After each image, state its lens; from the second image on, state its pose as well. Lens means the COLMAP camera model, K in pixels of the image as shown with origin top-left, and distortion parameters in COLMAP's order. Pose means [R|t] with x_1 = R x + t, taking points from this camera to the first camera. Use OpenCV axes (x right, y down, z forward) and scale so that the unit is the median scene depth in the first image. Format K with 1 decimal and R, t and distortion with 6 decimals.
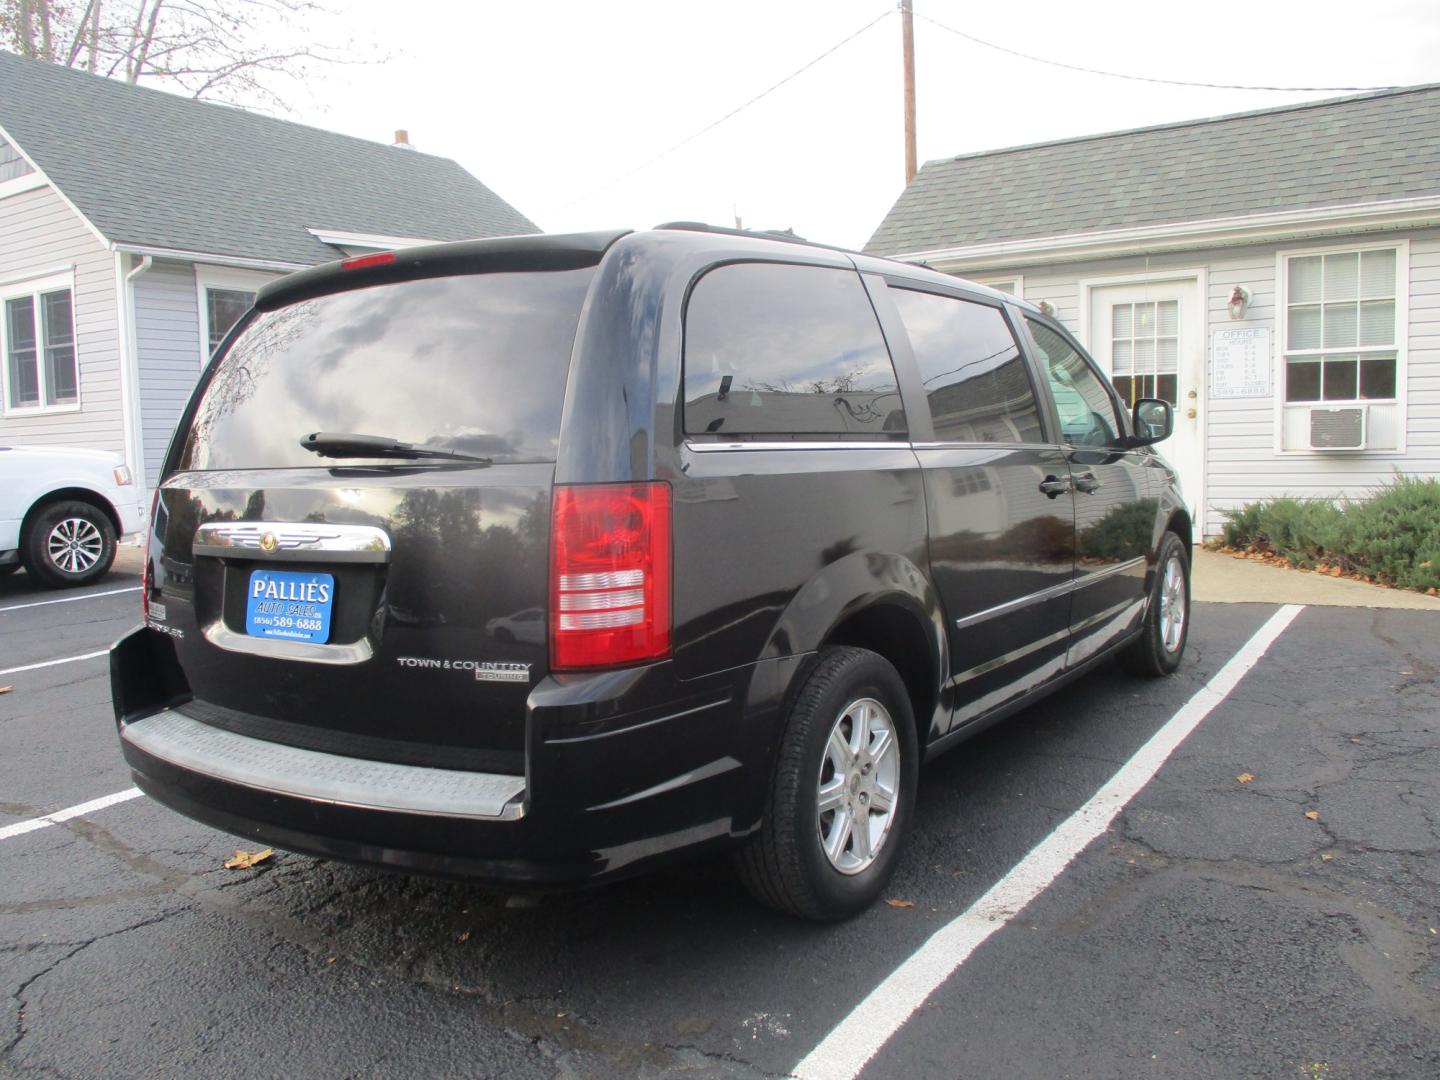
lens RADIAL K [[1196.9, 0, 720.2], [0, 1196.9, 532.5], [0, 0, 1]] dist [-0.035467, 0.016424]
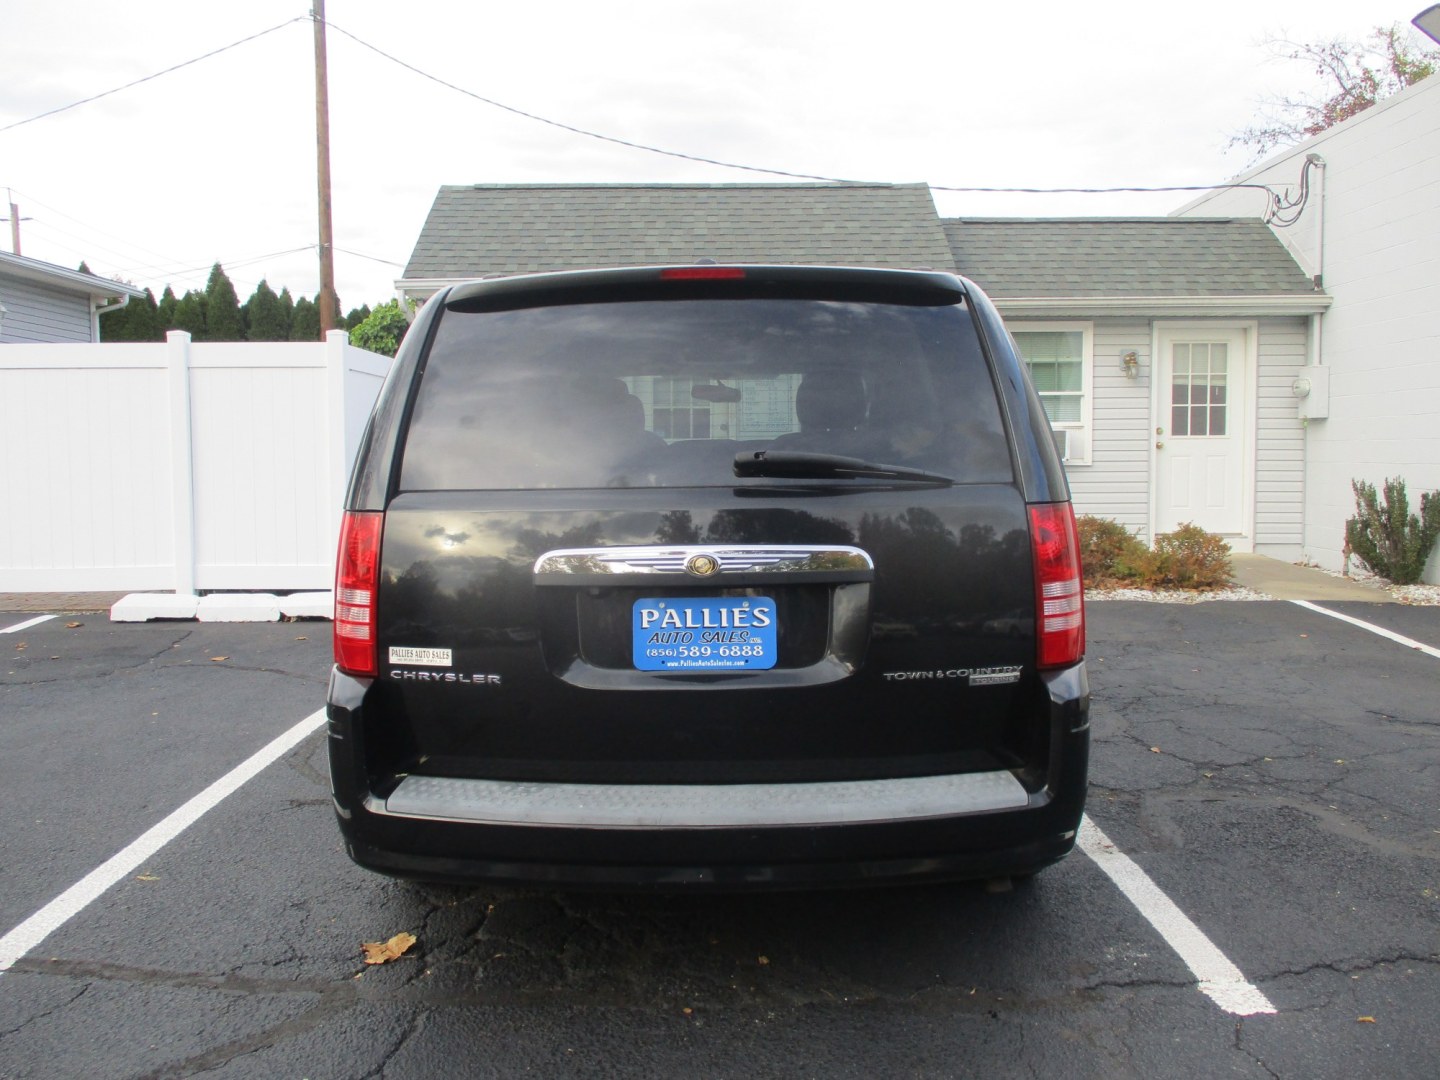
lens RADIAL K [[1196.9, 0, 719.9], [0, 1196.9, 534.9], [0, 0, 1]] dist [-0.035467, 0.016424]
pose [[0.831454, -0.019063, 0.555267, -0.566500], [0.029547, 0.999514, -0.009928, -0.004237], [-0.554808, 0.024661, 0.831613, 0.133424]]
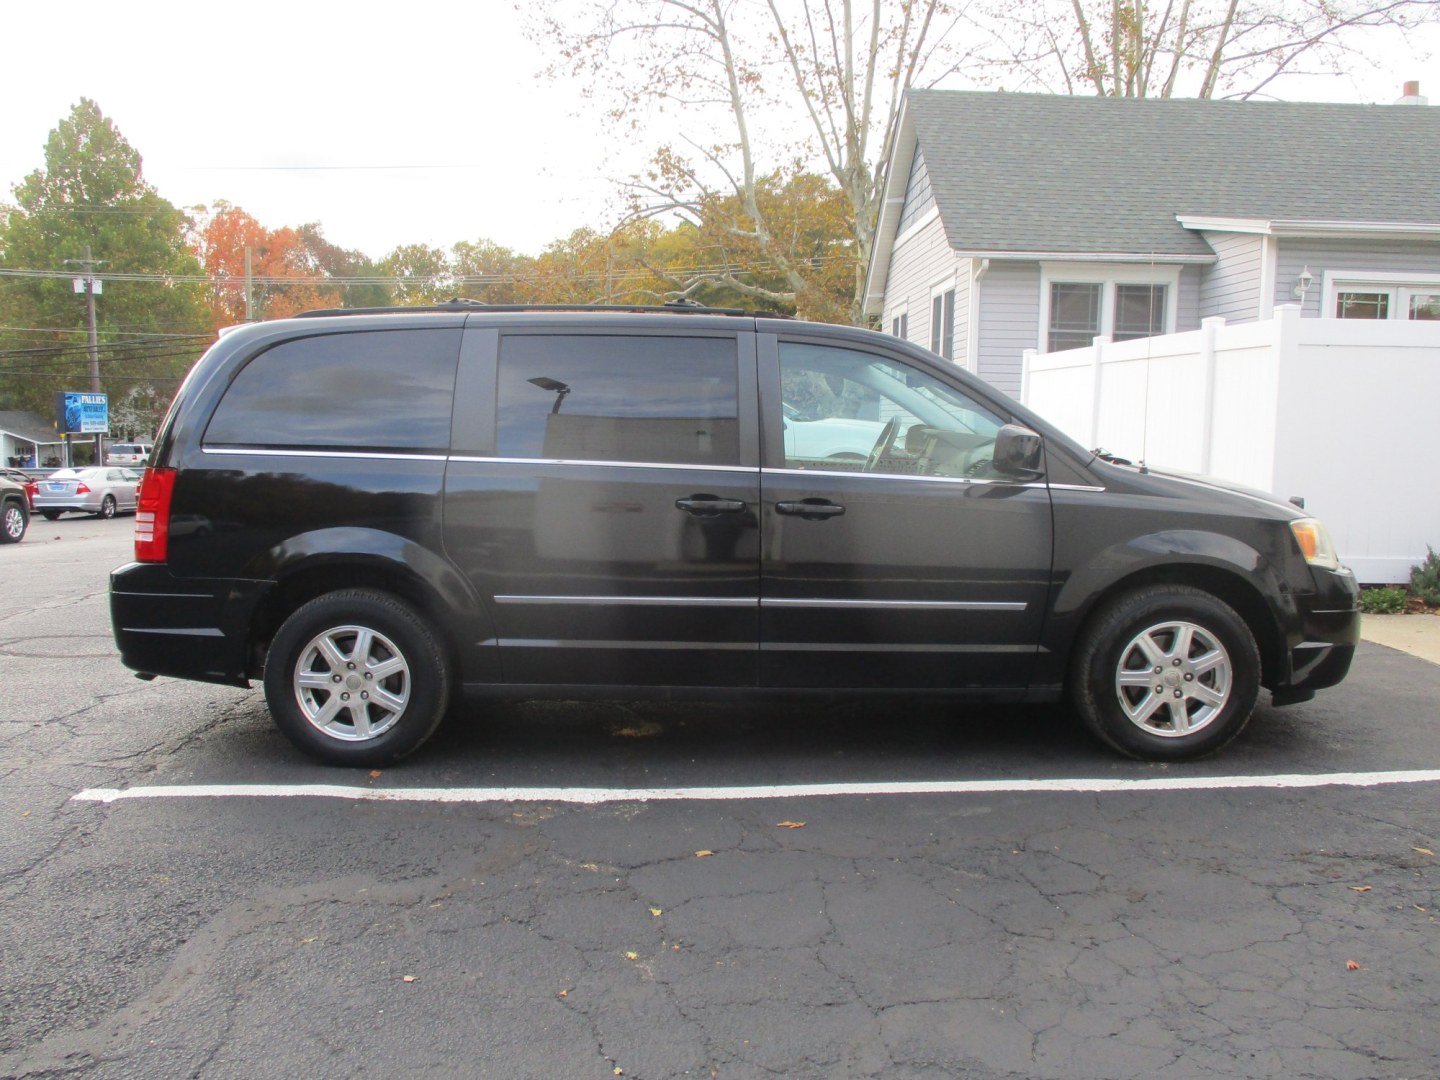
lens RADIAL K [[1196.9, 0, 719.0], [0, 1196.9, 535.6], [0, 0, 1]] dist [-0.035467, 0.016424]
pose [[0.565068, 0.118228, -0.816529, 1.135504], [-0.093792, 0.992469, 0.078795, -0.095366], [0.819696, 0.032059, 0.571901, 0.374811]]
